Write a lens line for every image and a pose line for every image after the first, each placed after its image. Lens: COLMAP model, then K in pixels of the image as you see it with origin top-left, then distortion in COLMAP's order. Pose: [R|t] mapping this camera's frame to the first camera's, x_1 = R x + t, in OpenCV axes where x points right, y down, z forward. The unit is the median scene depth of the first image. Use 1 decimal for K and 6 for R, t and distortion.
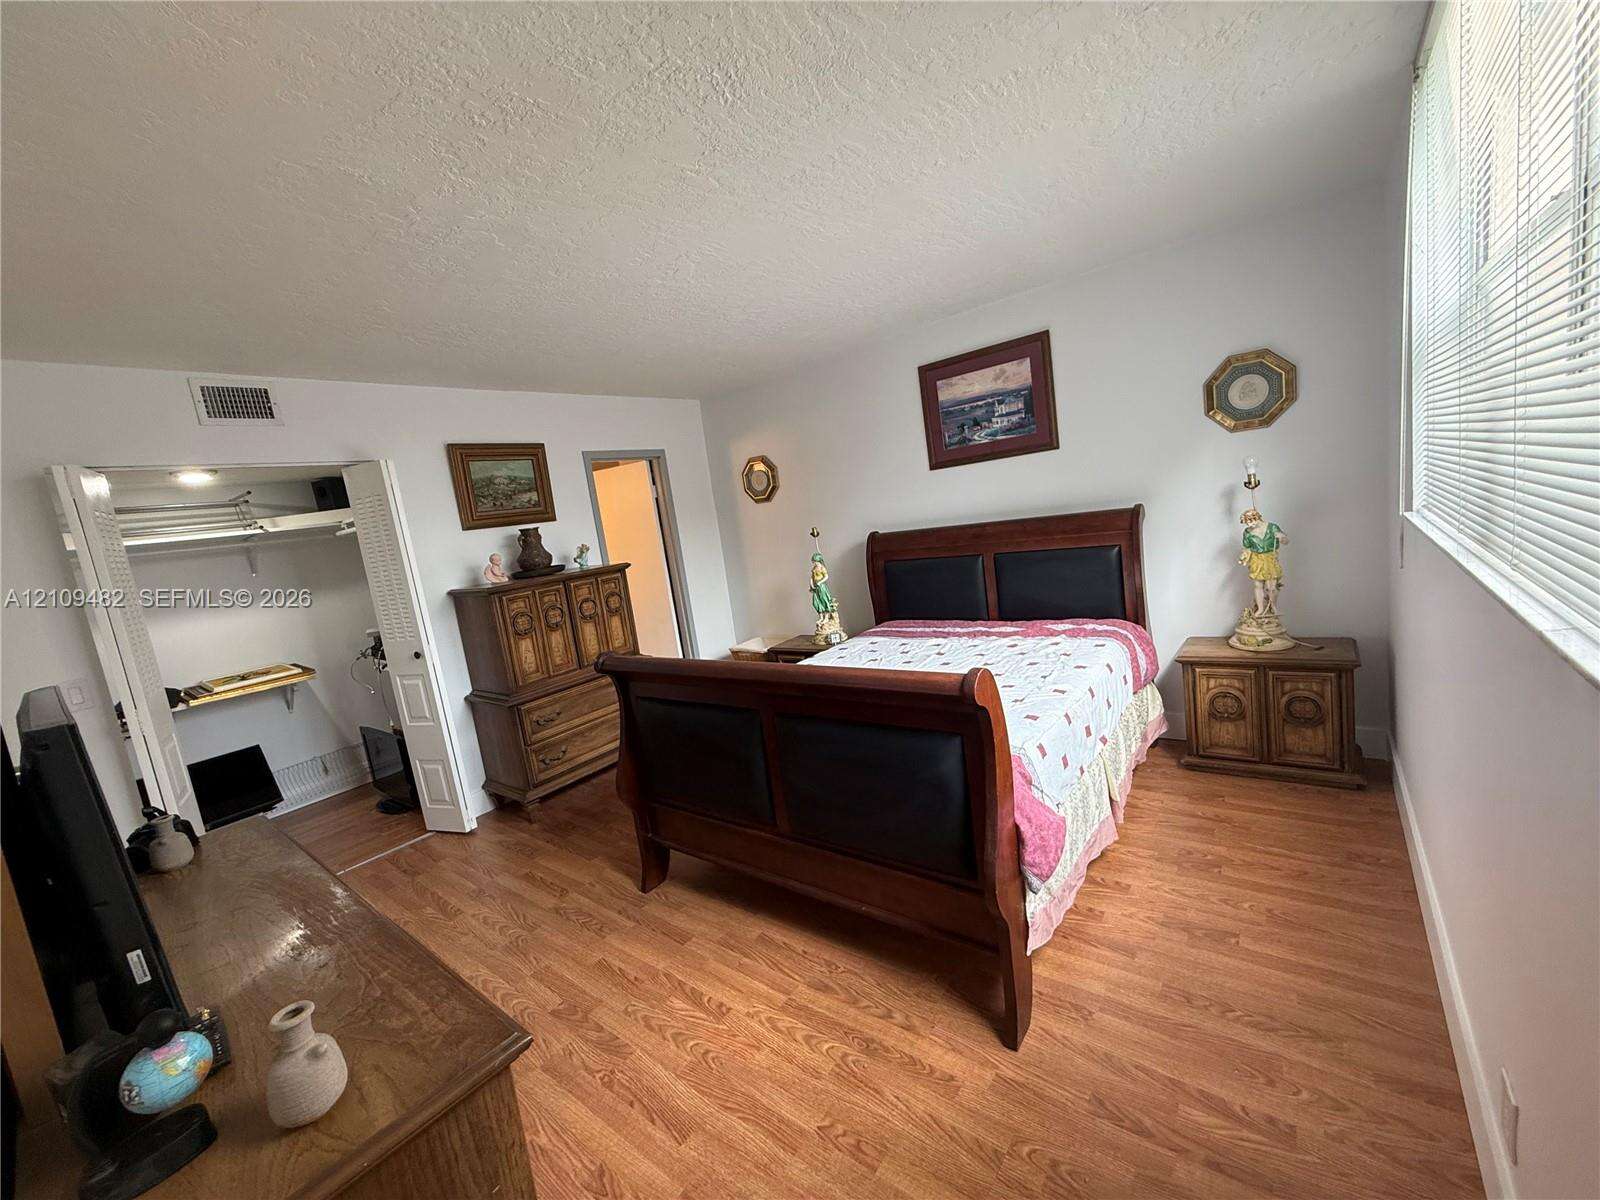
lens RADIAL K [[640.5, 0, 800.8], [0, 640.5, 600.2], [0, 0, 1]] dist [0.001077, -0.000153]
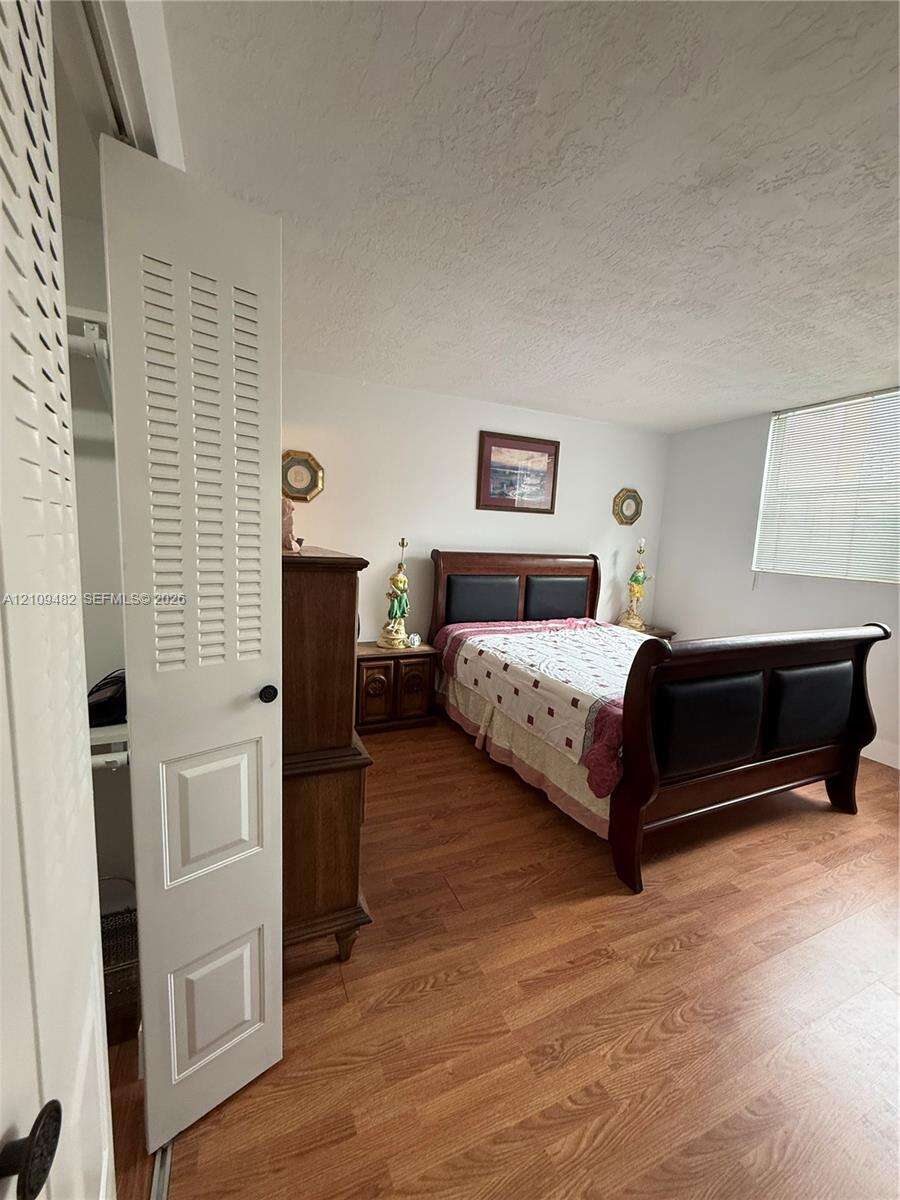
lens RADIAL K [[480.4, 0, 452.9], [0, 480.4, 596.6], [0, 0, 1]] dist [0.001077, -0.000153]
pose [[0.443847, 0.049494, 0.894735, -0.738216], [0.020287, 0.997663, -0.065251, 0.042529], [-0.895873, 0.047113, 0.441805, 0.655923]]
